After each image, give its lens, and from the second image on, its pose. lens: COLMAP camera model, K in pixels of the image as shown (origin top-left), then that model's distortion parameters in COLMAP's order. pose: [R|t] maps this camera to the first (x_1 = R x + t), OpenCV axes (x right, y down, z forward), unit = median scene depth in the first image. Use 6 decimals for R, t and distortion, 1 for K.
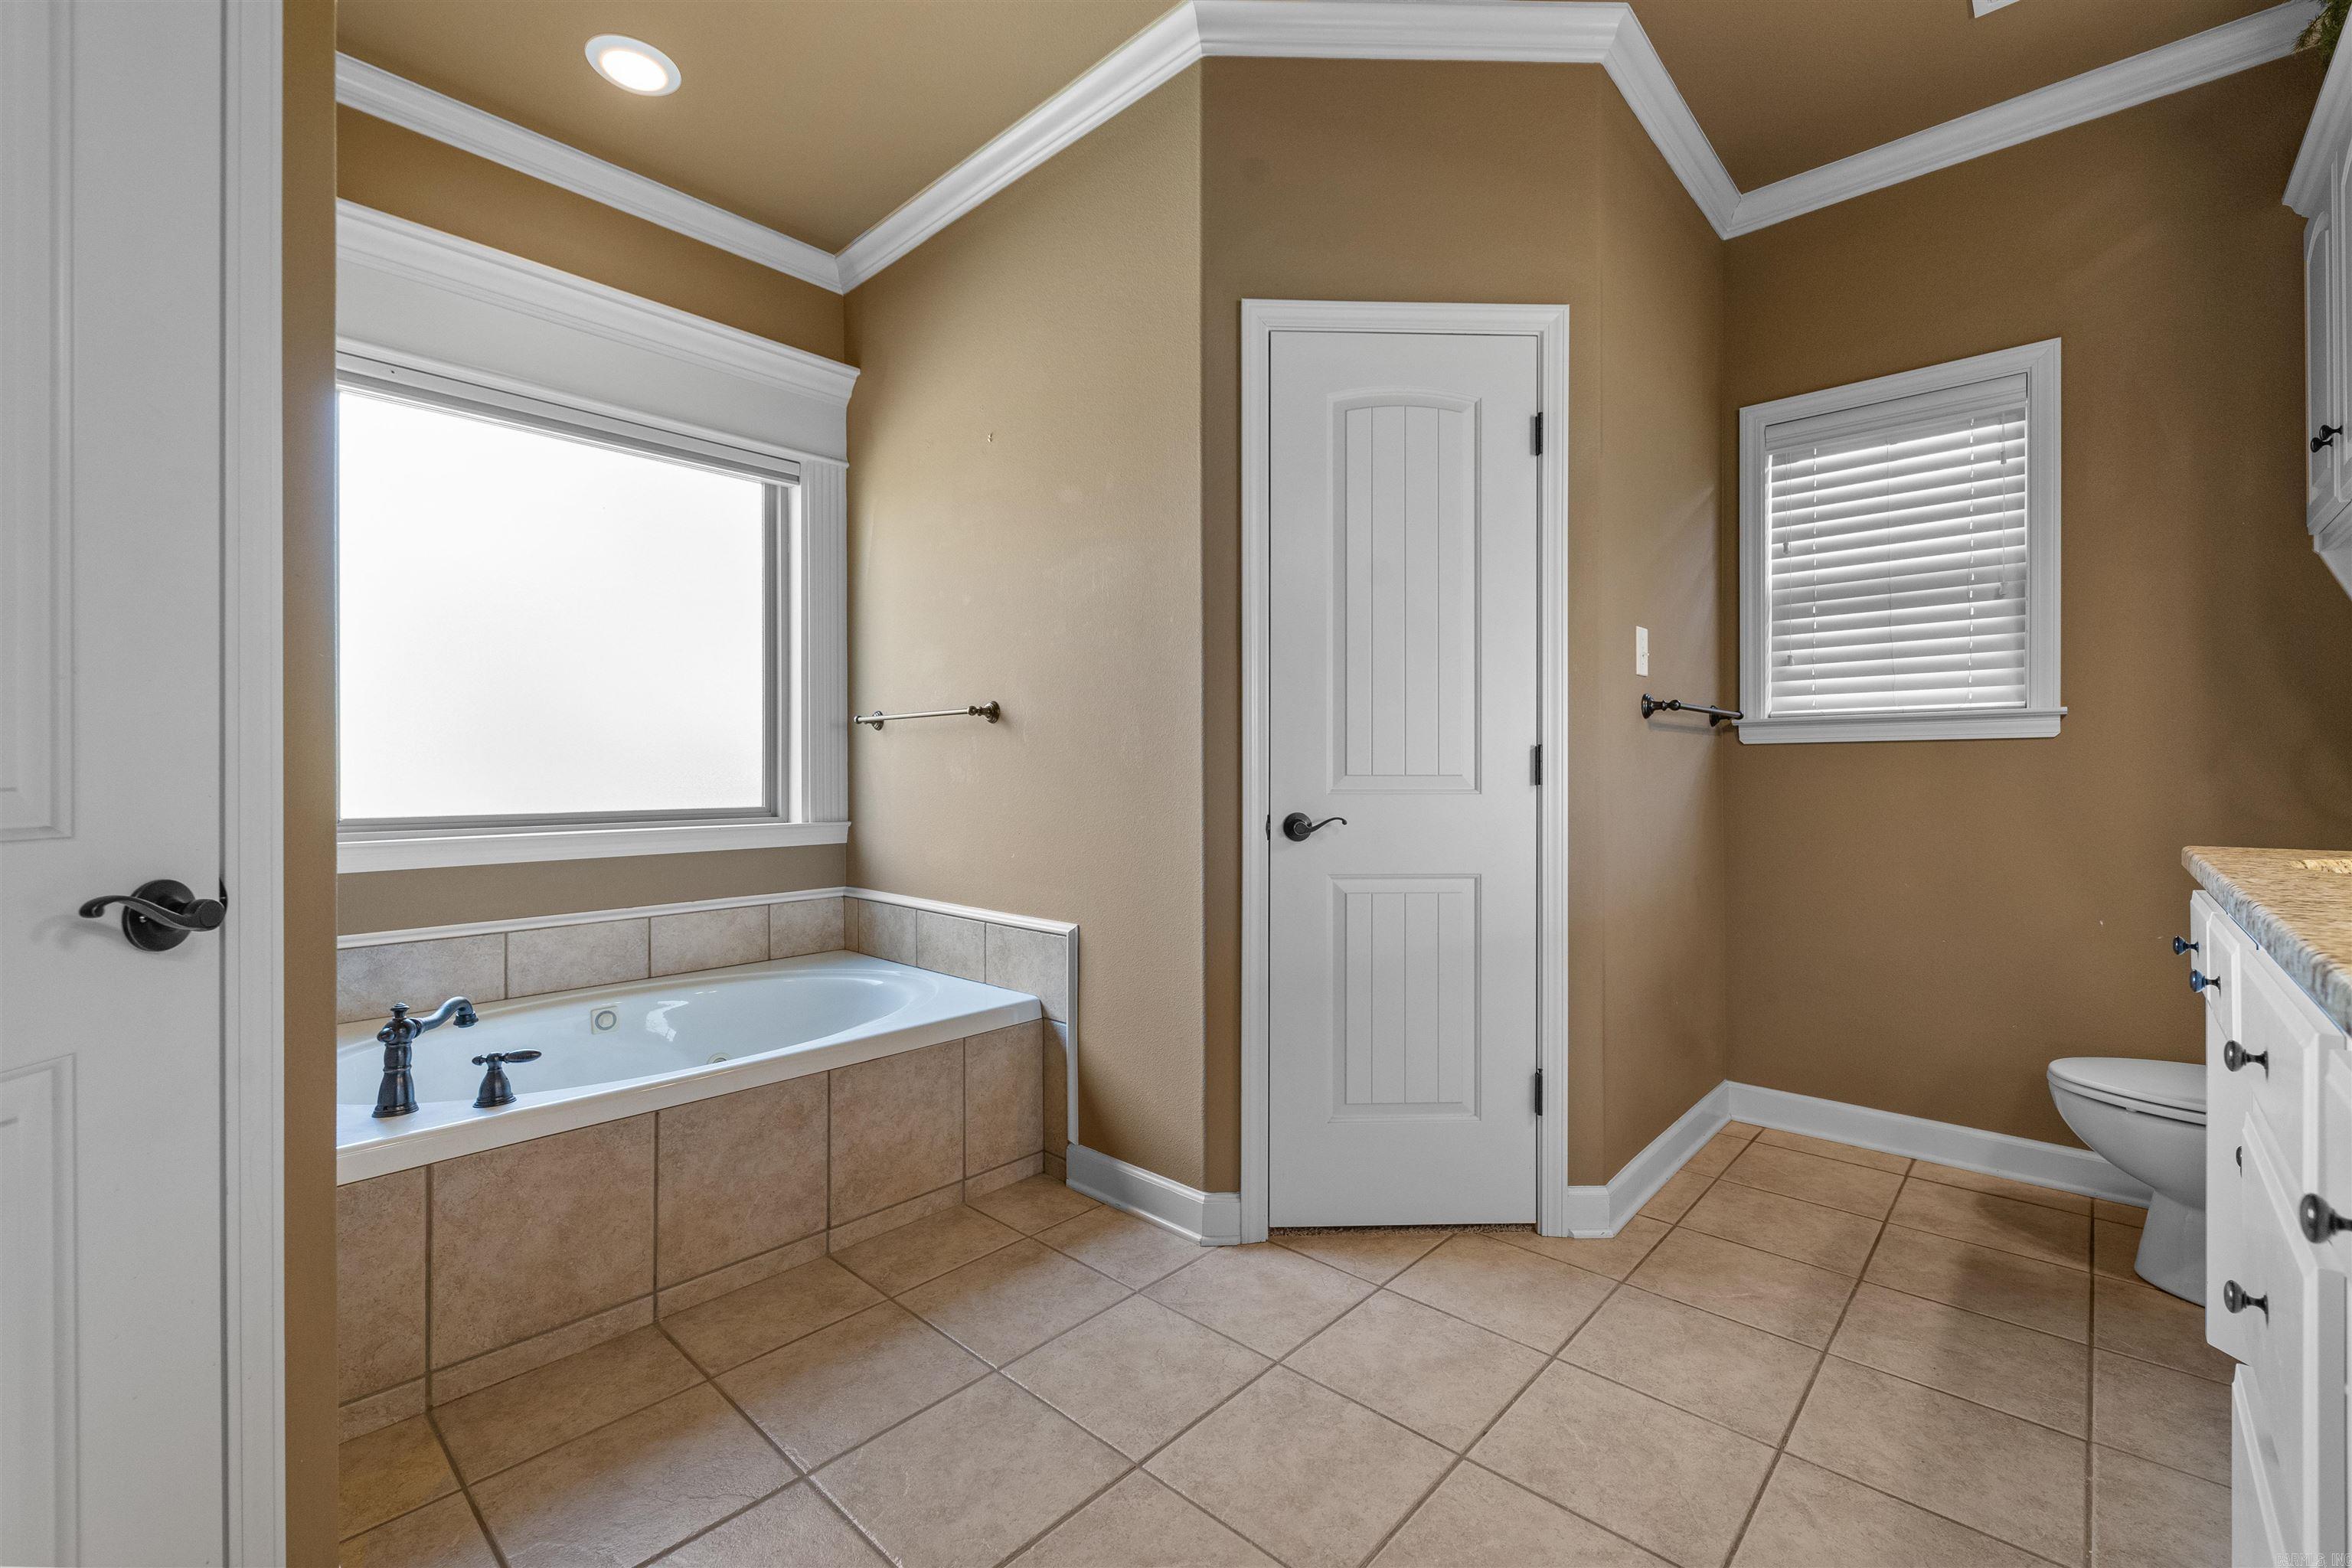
lens RADIAL K [[984.9, 0, 1167.4], [0, 984.9, 770.6], [0, 0, 1]] dist [0.014635, -0.005913]
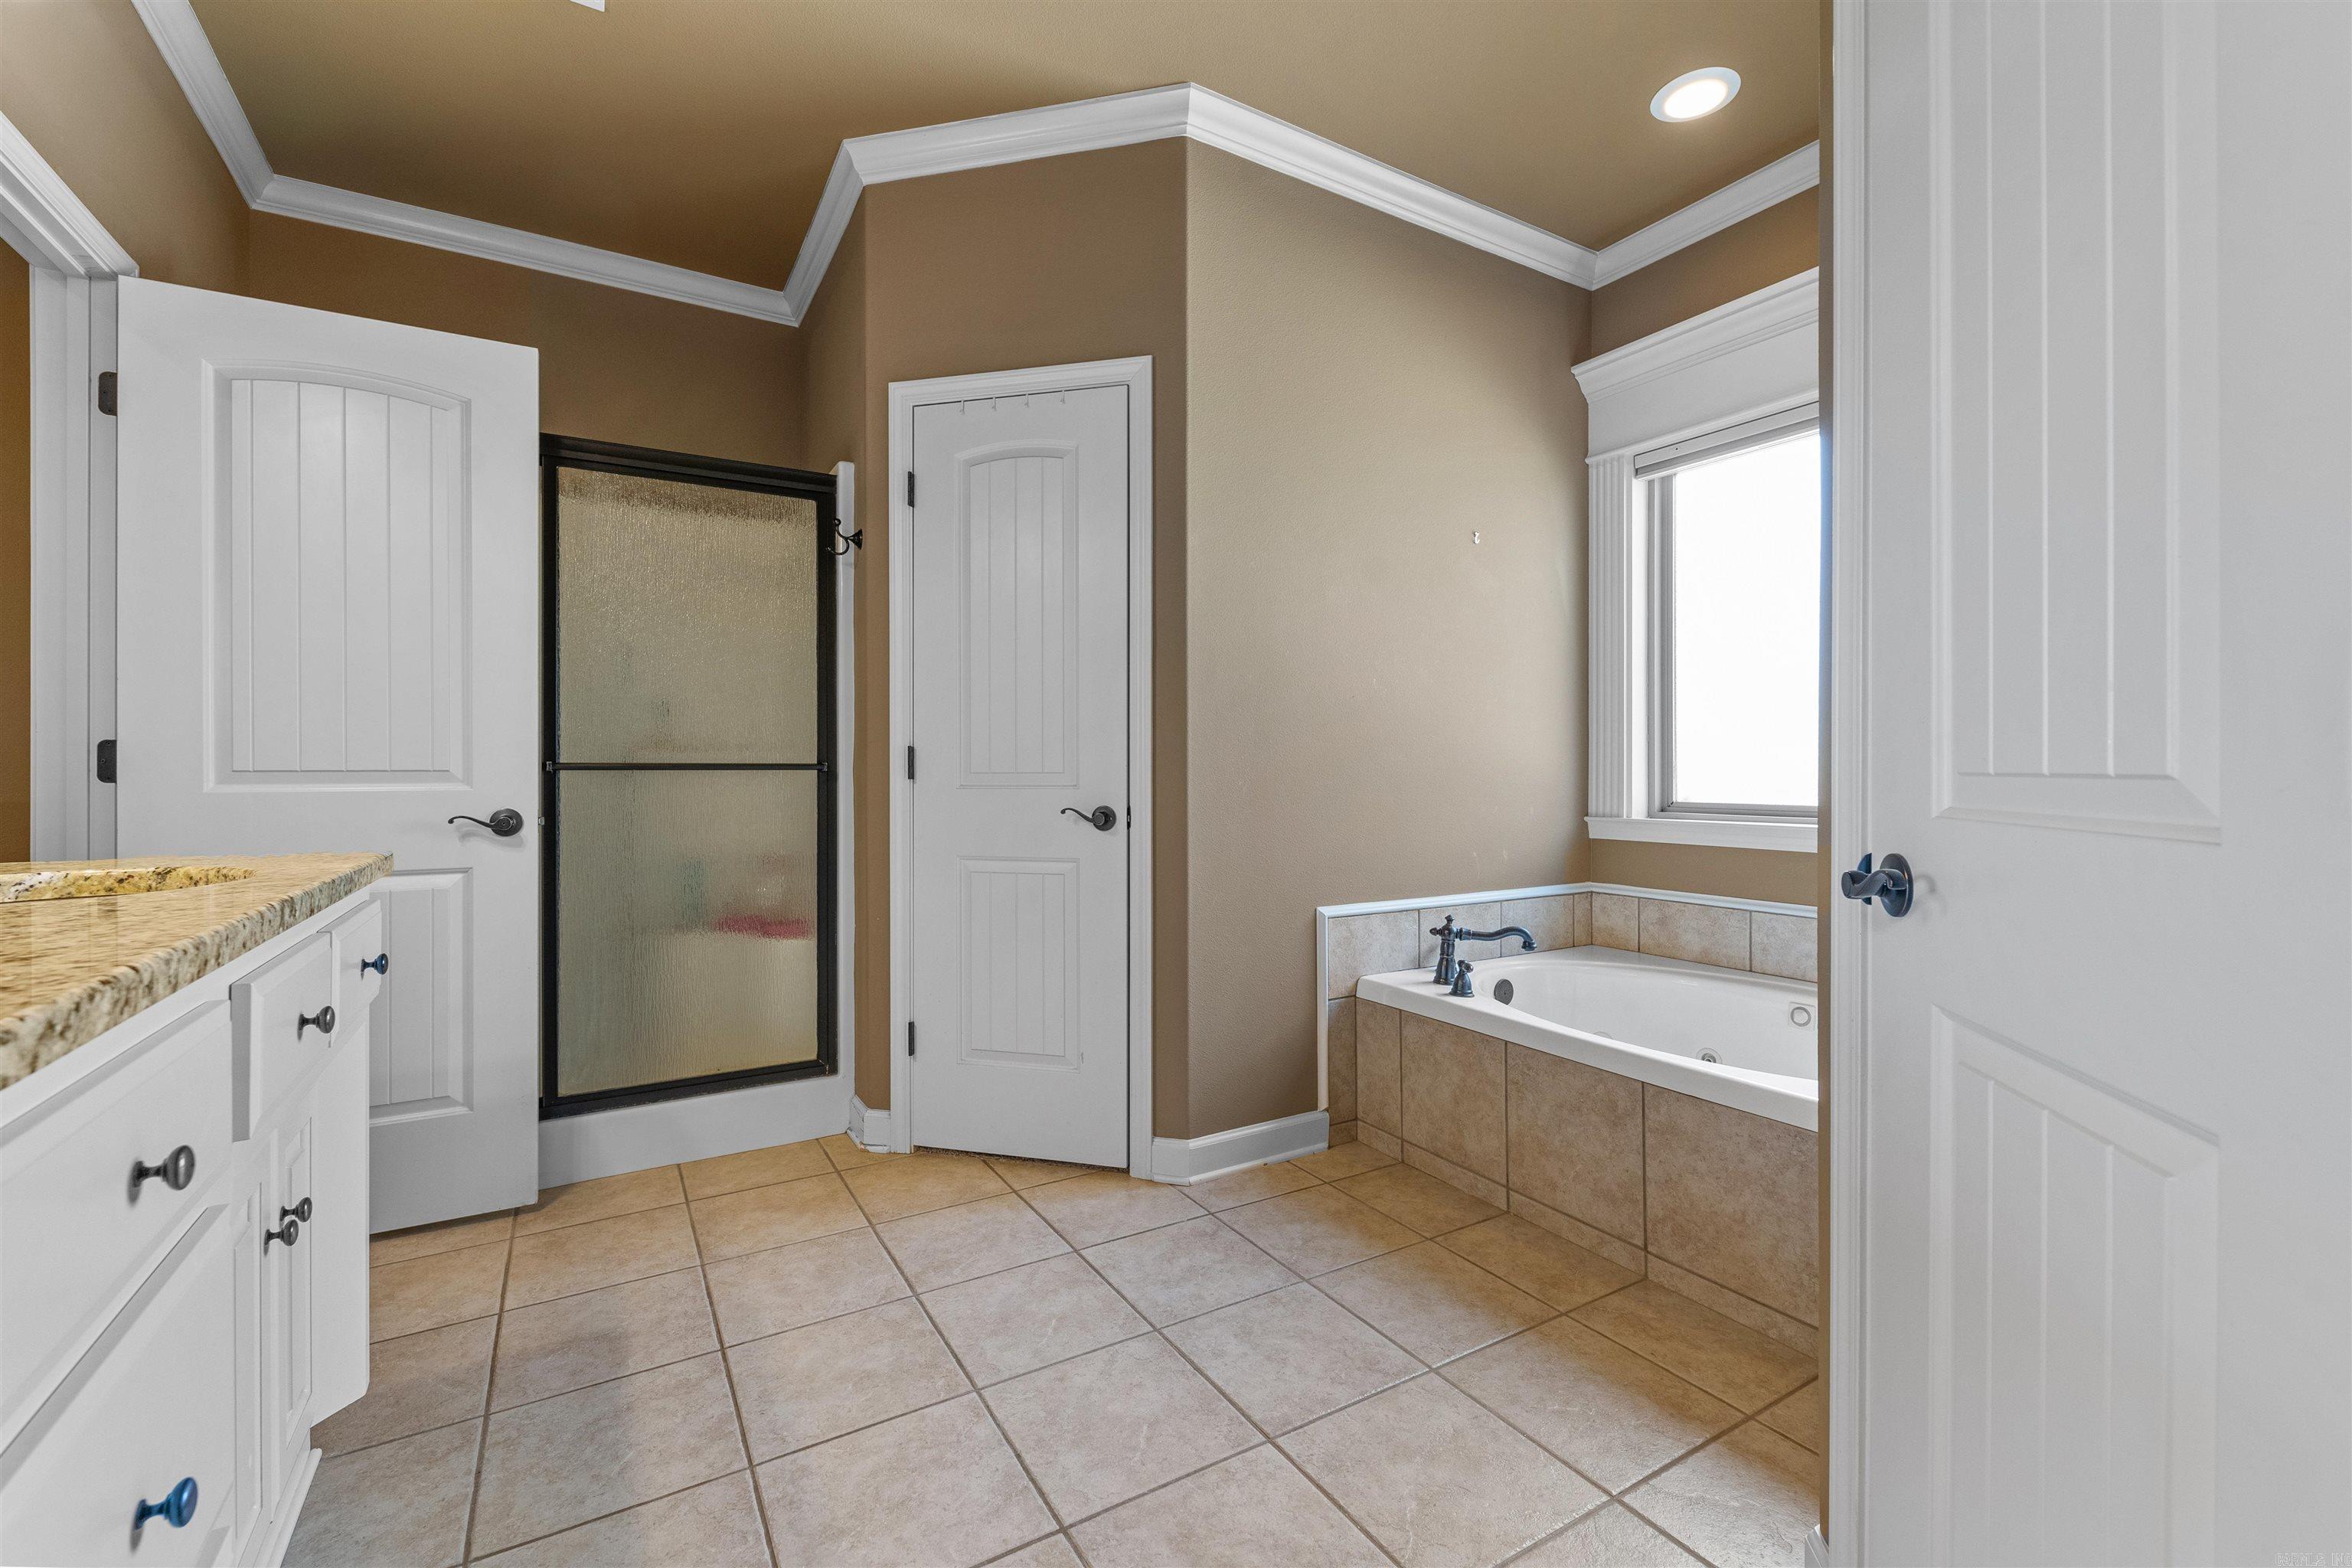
lens RADIAL K [[984.9, 0, 1167.4], [0, 984.9, 770.6], [0, 0, 1]] dist [0.014635, -0.005913]
pose [[-0.278612, 0.003313, -0.960398, 0.346953], [0.003633, 0.999991, 0.002395, 0.001552], [0.960397, -0.002821, -0.278621, 0.418080]]
